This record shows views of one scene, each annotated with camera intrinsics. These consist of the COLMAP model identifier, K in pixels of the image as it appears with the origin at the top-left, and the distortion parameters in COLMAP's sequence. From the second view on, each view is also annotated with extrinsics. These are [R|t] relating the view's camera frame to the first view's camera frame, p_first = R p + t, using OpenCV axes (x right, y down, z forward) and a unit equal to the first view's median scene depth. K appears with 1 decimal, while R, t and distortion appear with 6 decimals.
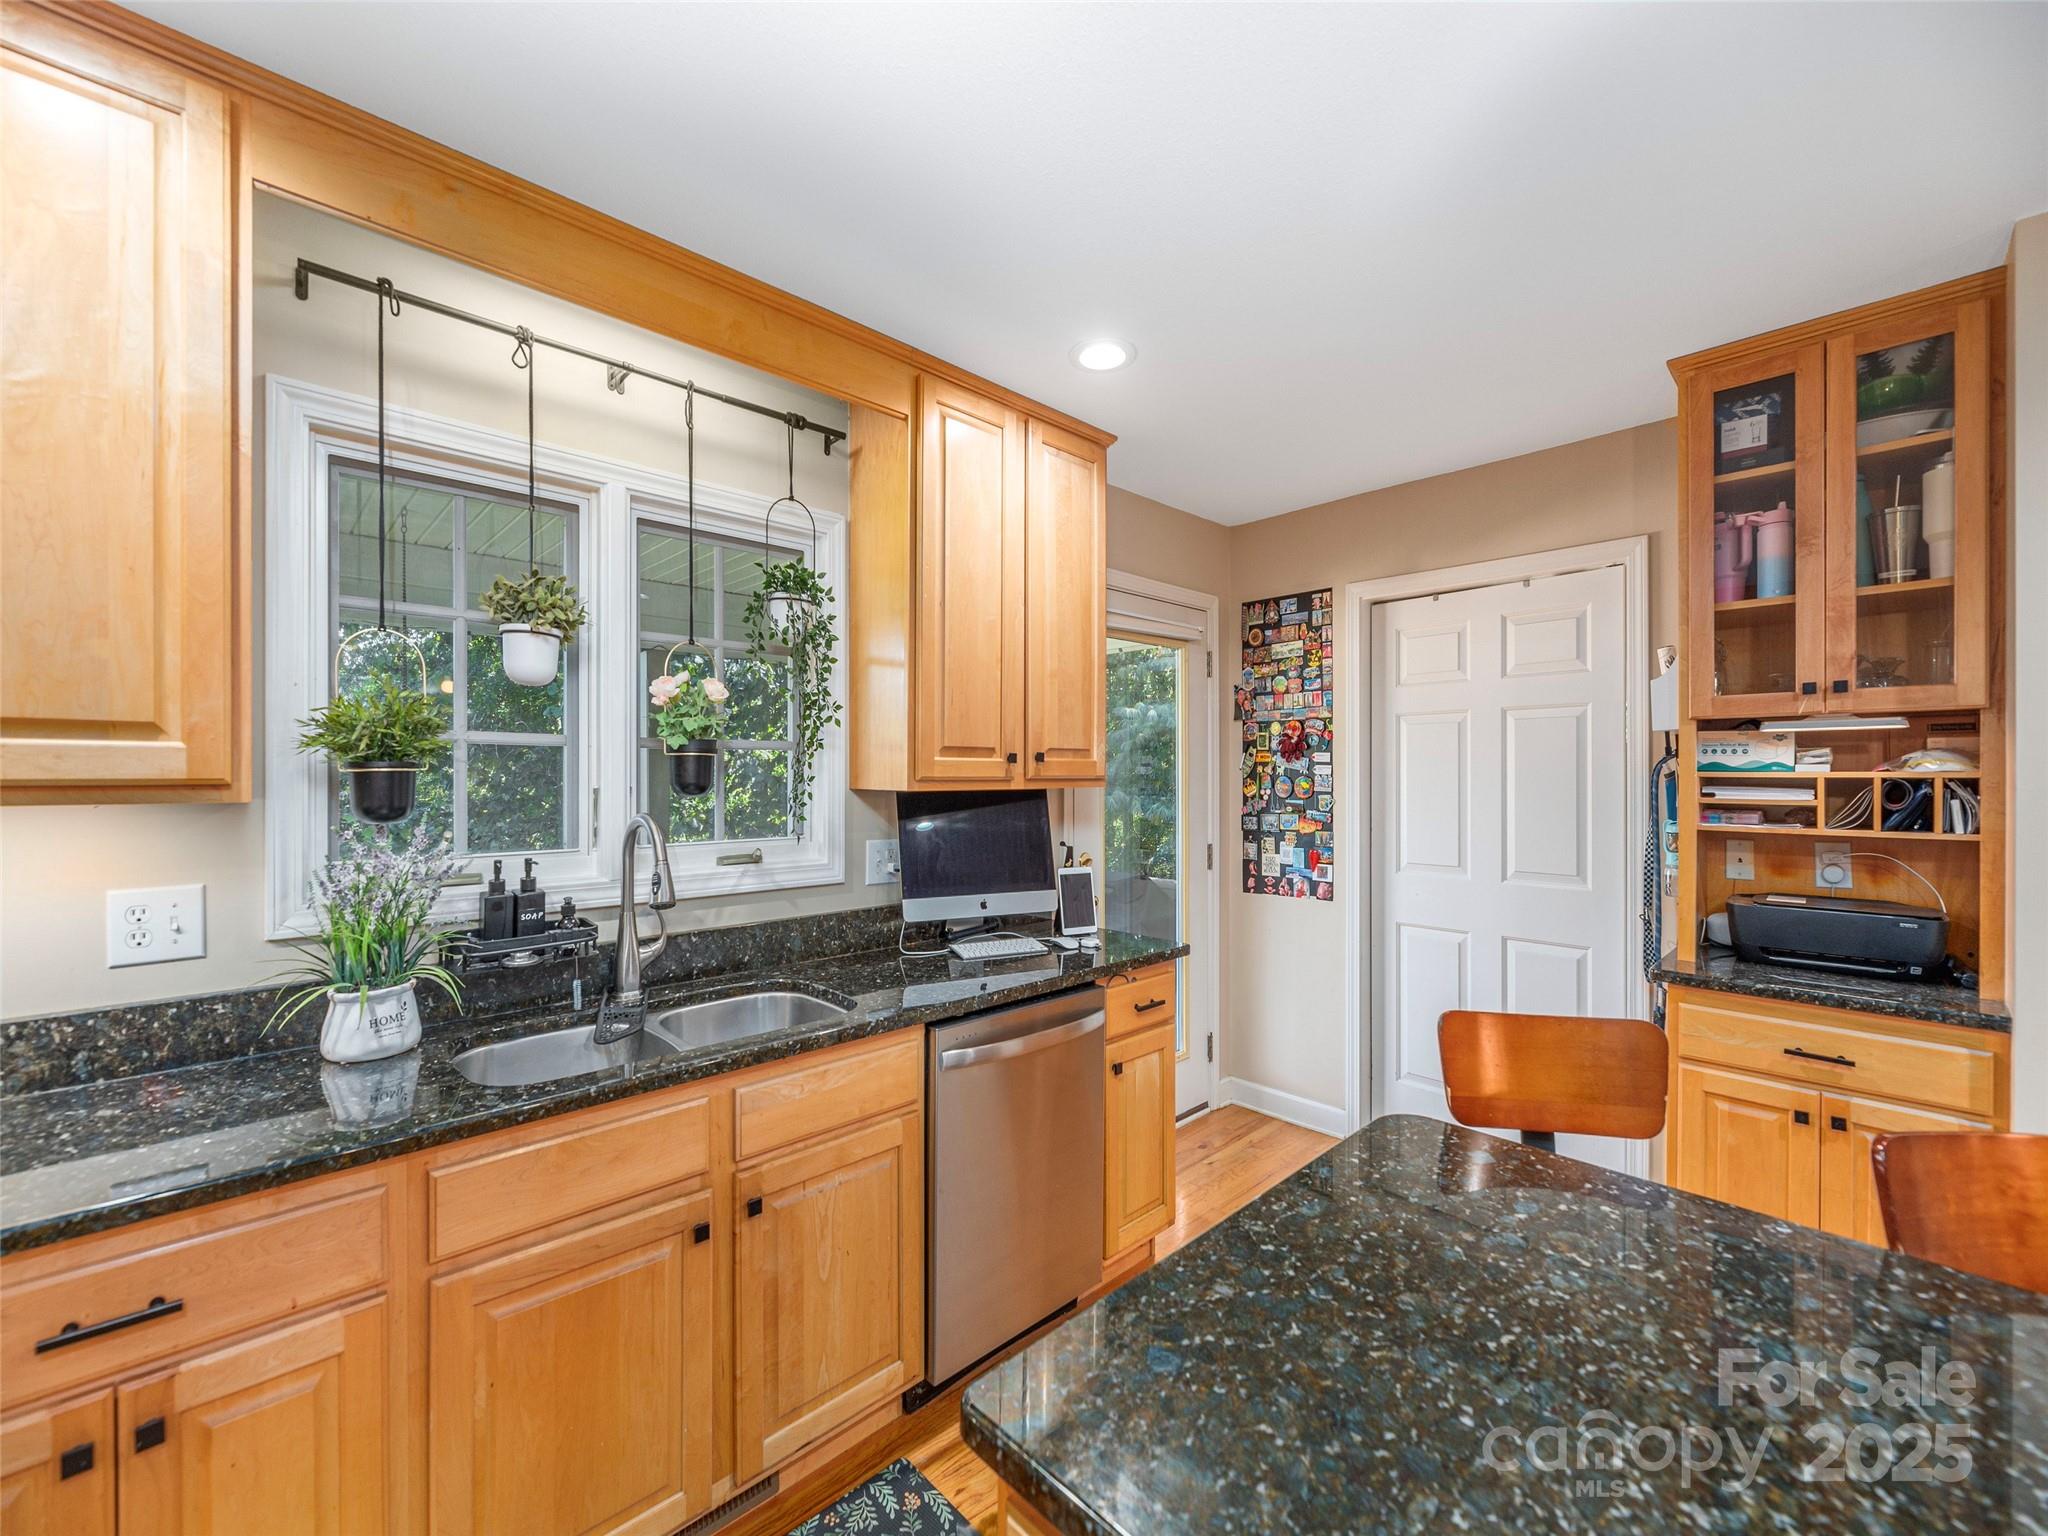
lens RADIAL K [[832.2, 0, 1012.7], [0, 832.2, 772.6], [0, 0, 1]] dist [0.001008, 0.000076]
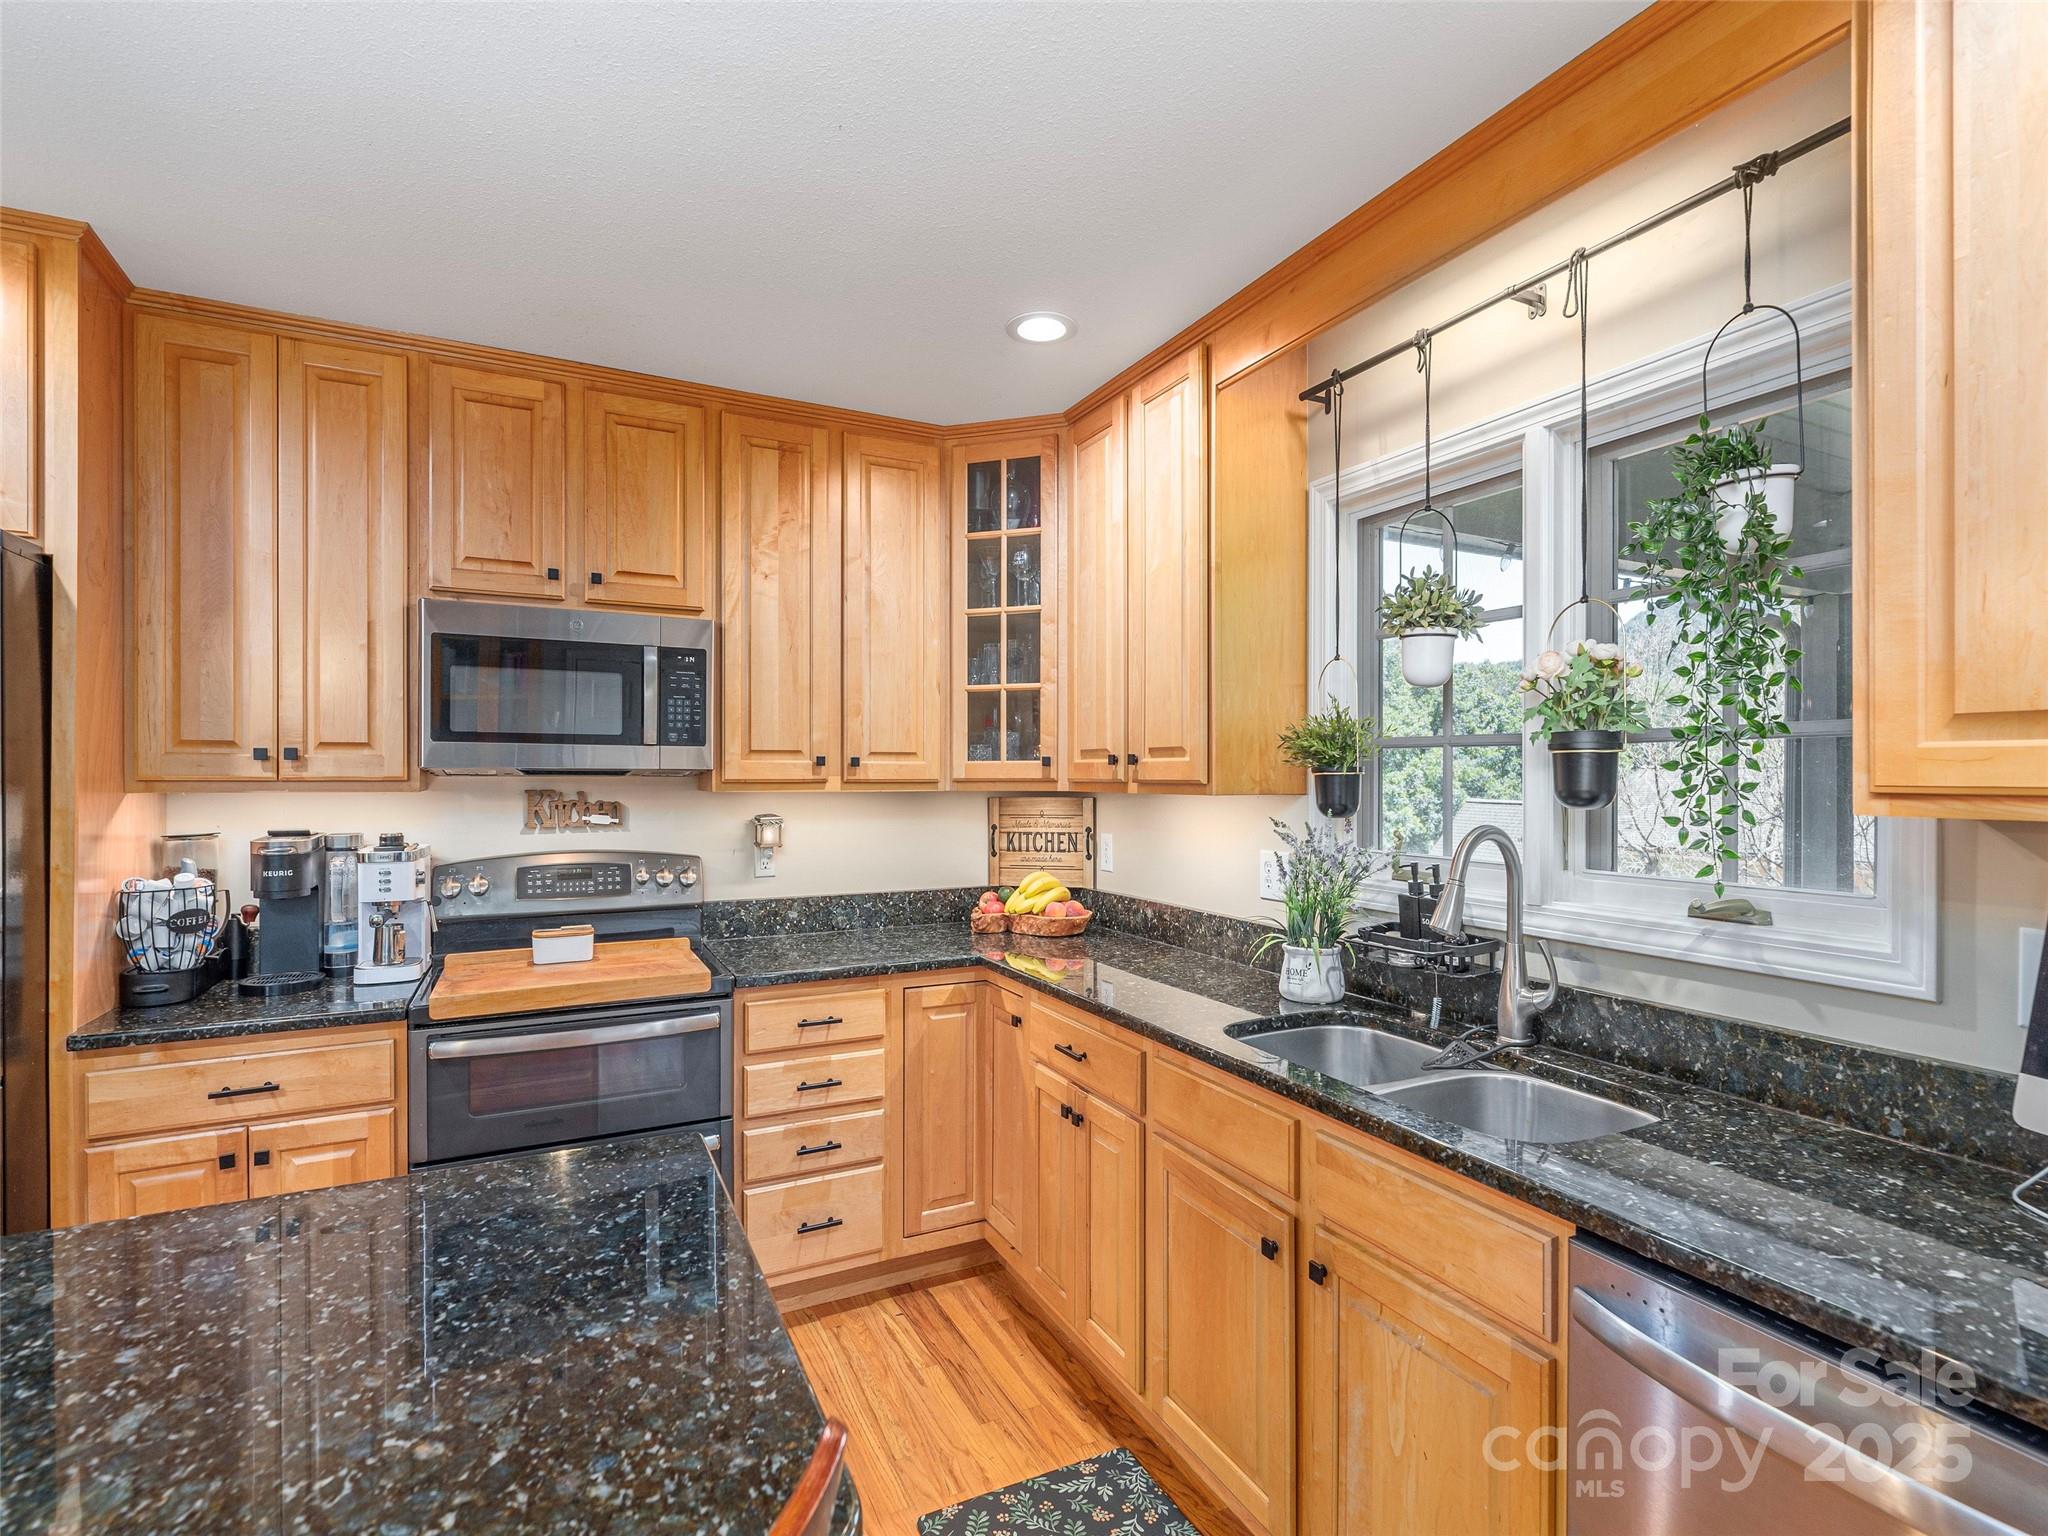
lens RADIAL K [[967.2, 0, 1023.6], [0, 967.2, 776.1], [0, 0, 1]] dist [-0.000588, -0.000956]
pose [[-0.286444, 0.001127, -0.958096, 0.596857], [-0.000251, 0.999999, 0.001251, -0.000830], [0.958097, 0.000599, -0.286444, 0.790341]]
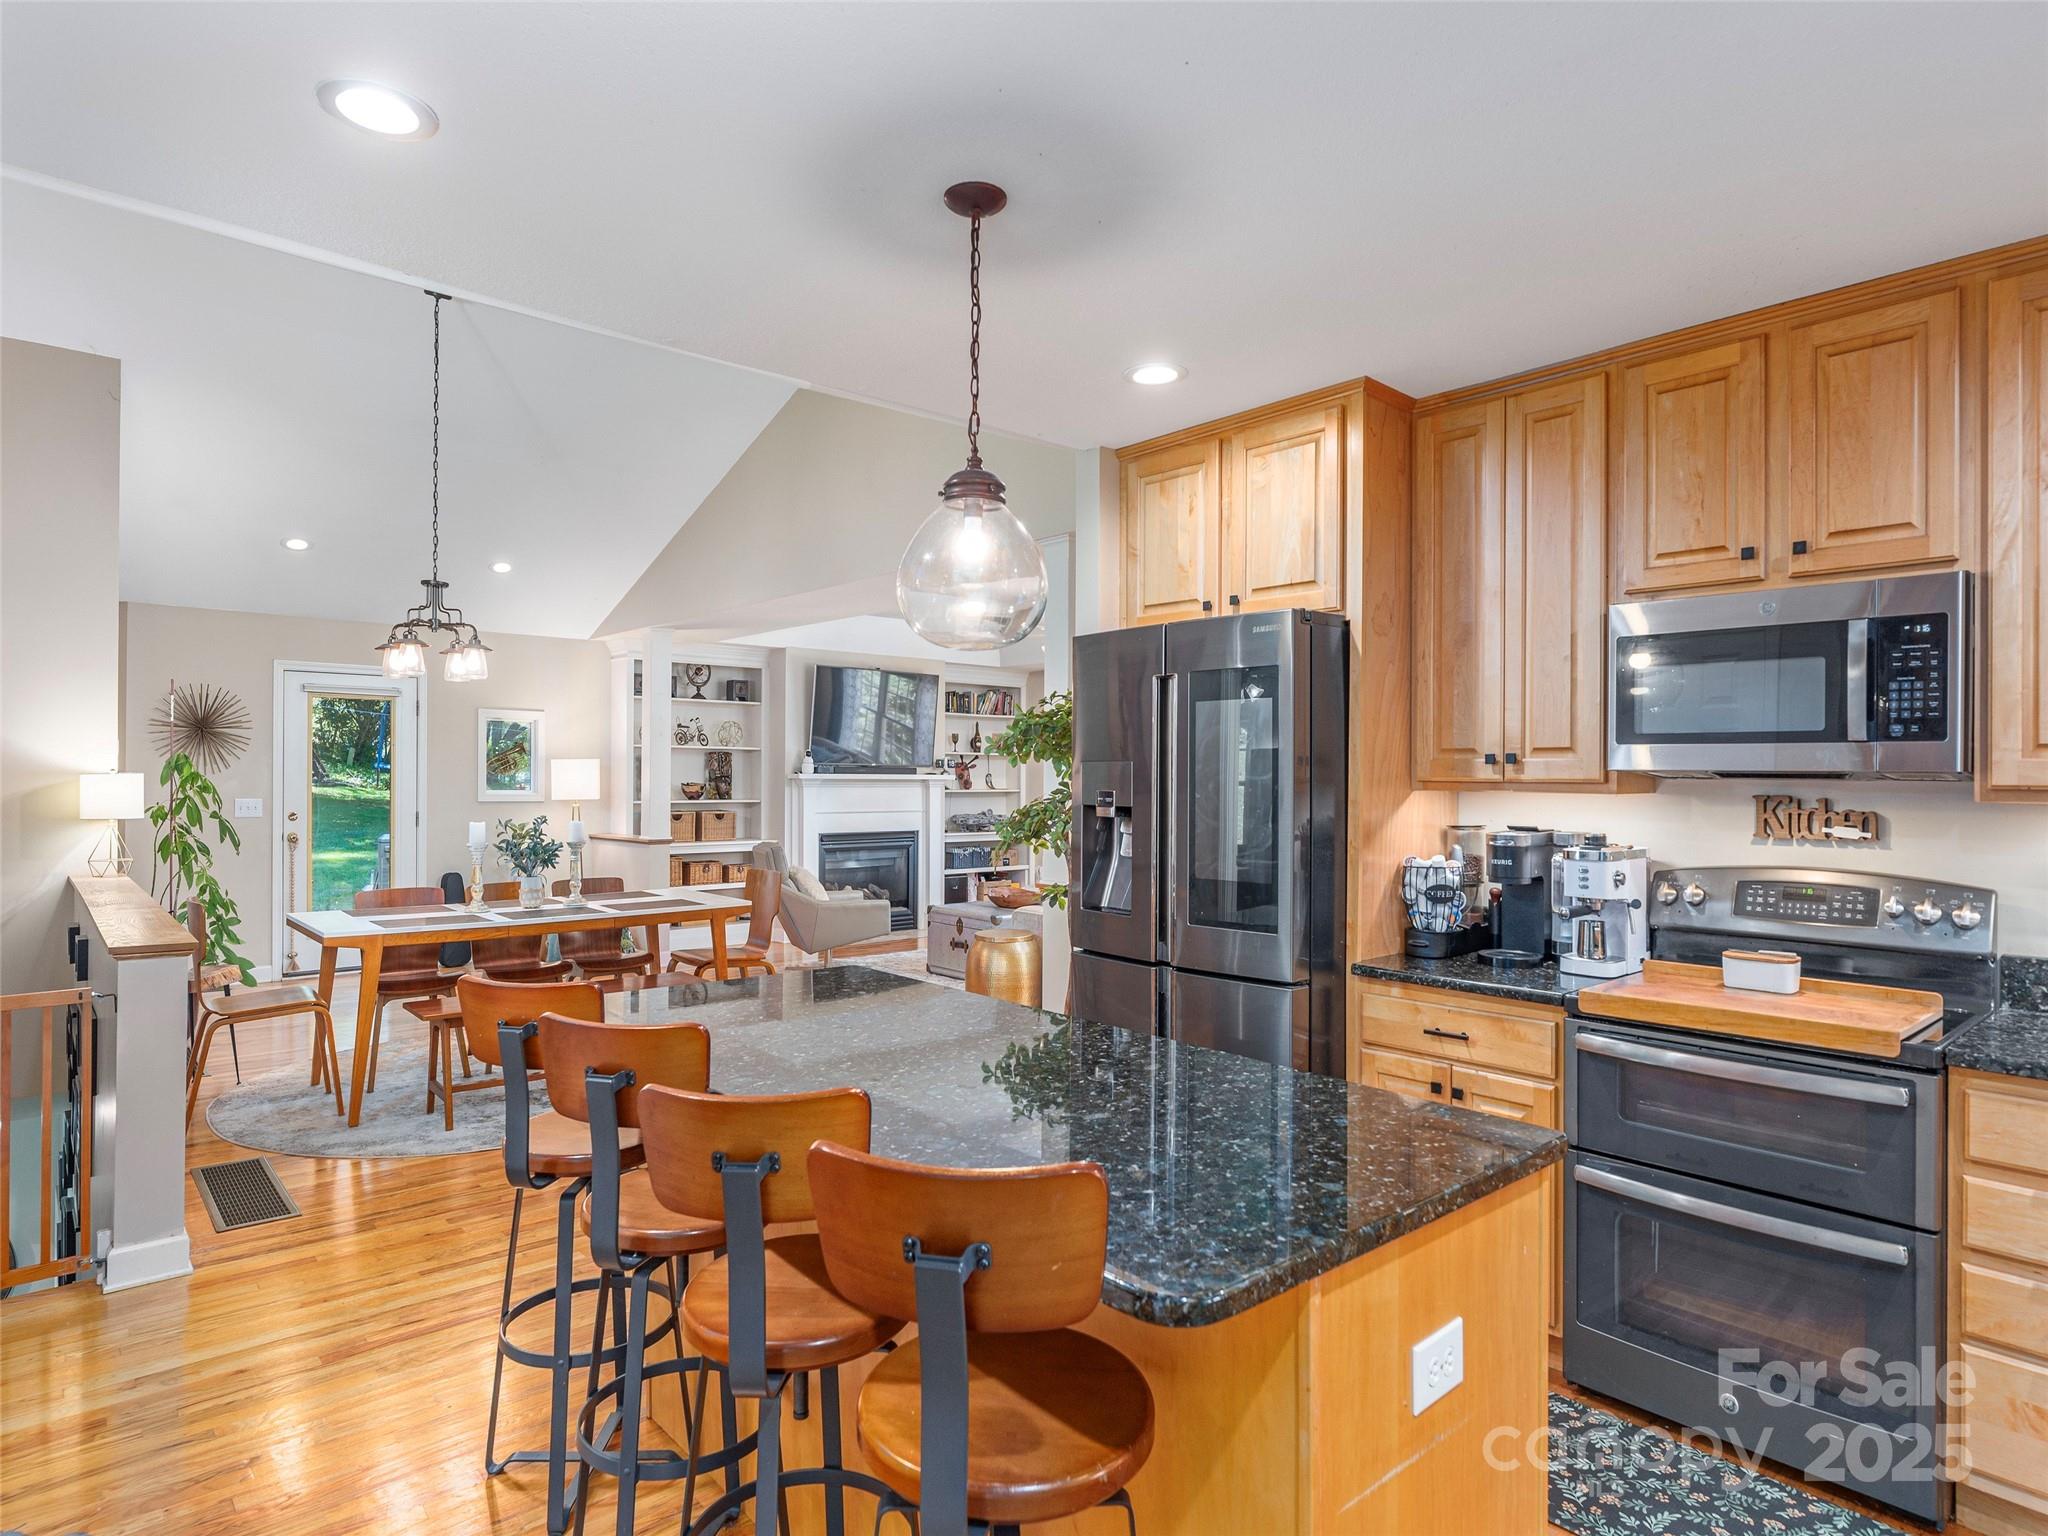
lens RADIAL K [[1153.3, 0, 1024.0], [0, 1153.3, 768.0], [0, 0, 1]] dist [0.000964, -0.000178]
pose [[-0.999625, -0.003354, 0.027167, 0.361216], [-0.003475, 0.999984, -0.004421, -0.003661], [-0.027152, -0.004513, -0.999621, 1.224105]]
